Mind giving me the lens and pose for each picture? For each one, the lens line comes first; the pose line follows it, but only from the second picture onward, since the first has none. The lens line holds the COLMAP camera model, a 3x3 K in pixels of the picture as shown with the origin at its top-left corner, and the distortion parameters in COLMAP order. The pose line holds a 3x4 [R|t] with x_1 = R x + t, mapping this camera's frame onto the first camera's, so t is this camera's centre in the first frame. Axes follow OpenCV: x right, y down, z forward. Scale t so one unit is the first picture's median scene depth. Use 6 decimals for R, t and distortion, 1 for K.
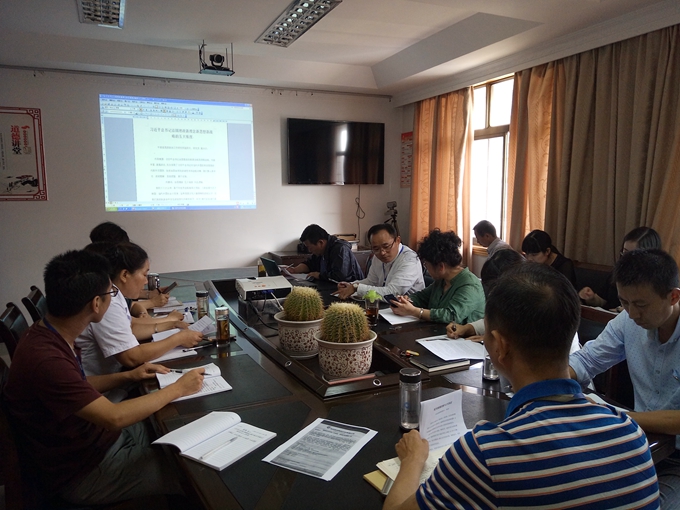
lens RADIAL K [[519.5, 0, 340.0], [0, 519.5, 255.0], [0, 0, 1]] dist [0.004259, -0.004573]
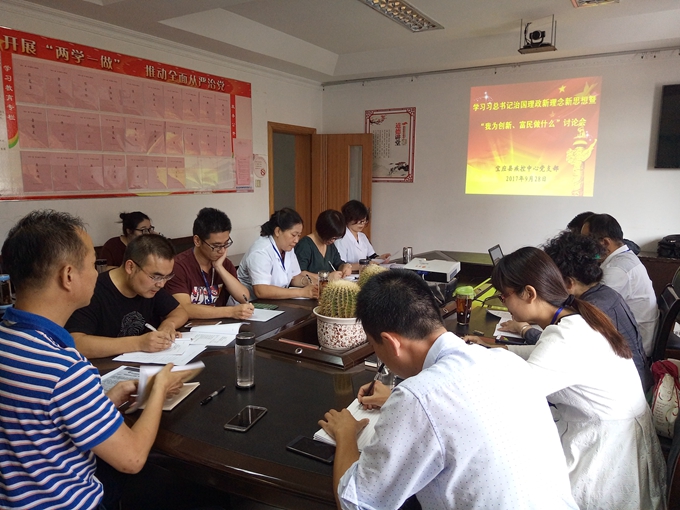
lens RADIAL K [[519.5, 0, 340.0], [0, 519.5, 255.0], [0, 0, 1]] dist [0.004259, -0.004573]
pose [[0.558591, 0.131491, -0.818954, 0.382419], [-0.110982, 0.990325, 0.083309, -0.019412], [0.821985, 0.044354, 0.567780, 0.178825]]
